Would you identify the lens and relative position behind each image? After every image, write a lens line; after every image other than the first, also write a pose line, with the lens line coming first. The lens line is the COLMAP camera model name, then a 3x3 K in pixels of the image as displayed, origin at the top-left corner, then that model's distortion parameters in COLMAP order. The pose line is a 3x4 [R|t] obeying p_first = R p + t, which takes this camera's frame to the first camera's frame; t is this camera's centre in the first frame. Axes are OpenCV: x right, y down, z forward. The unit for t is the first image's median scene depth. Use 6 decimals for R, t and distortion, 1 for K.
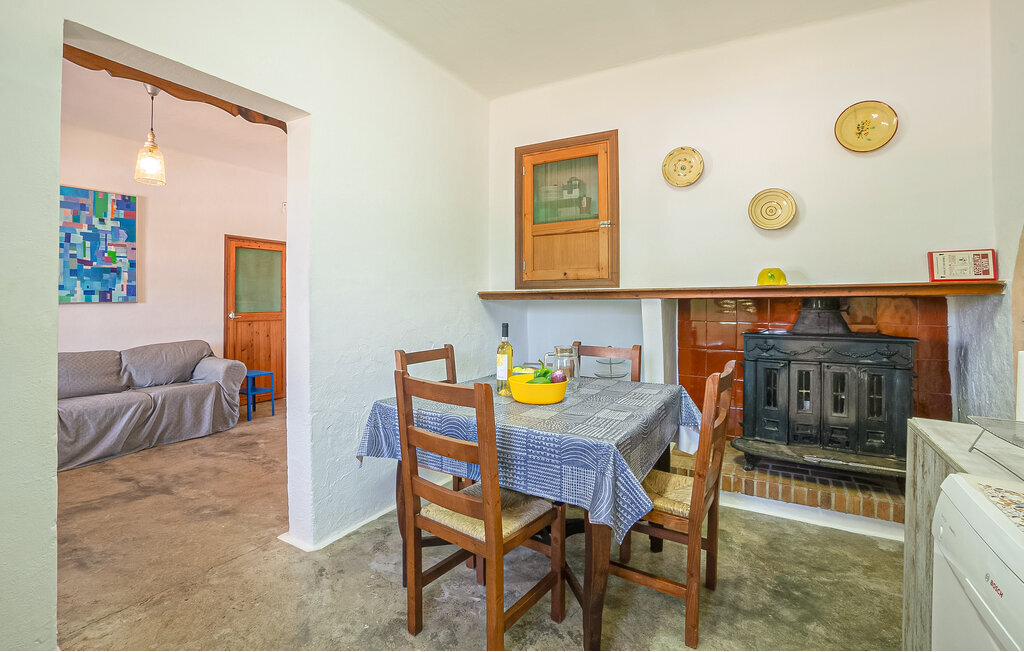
lens RADIAL K [[449.0, 0, 511.3], [0, 449.0, 294.7], [0, 0, 1]] dist [-0.022578, 0.000470]
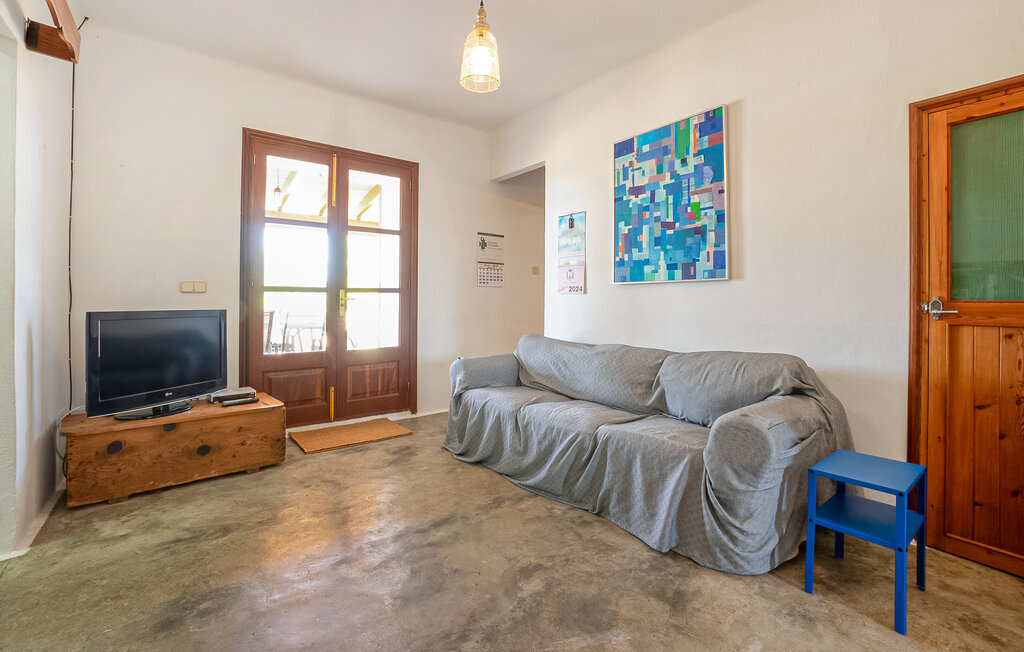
lens RADIAL K [[449.0, 0, 511.3], [0, 449.0, 294.7], [0, 0, 1]] dist [-0.022578, 0.000470]
pose [[-0.376599, -0.009940, -0.926323, -0.184153], [0.002704, 0.999926, -0.011830, 0.047690], [0.926373, -0.006960, -0.376544, 1.011291]]
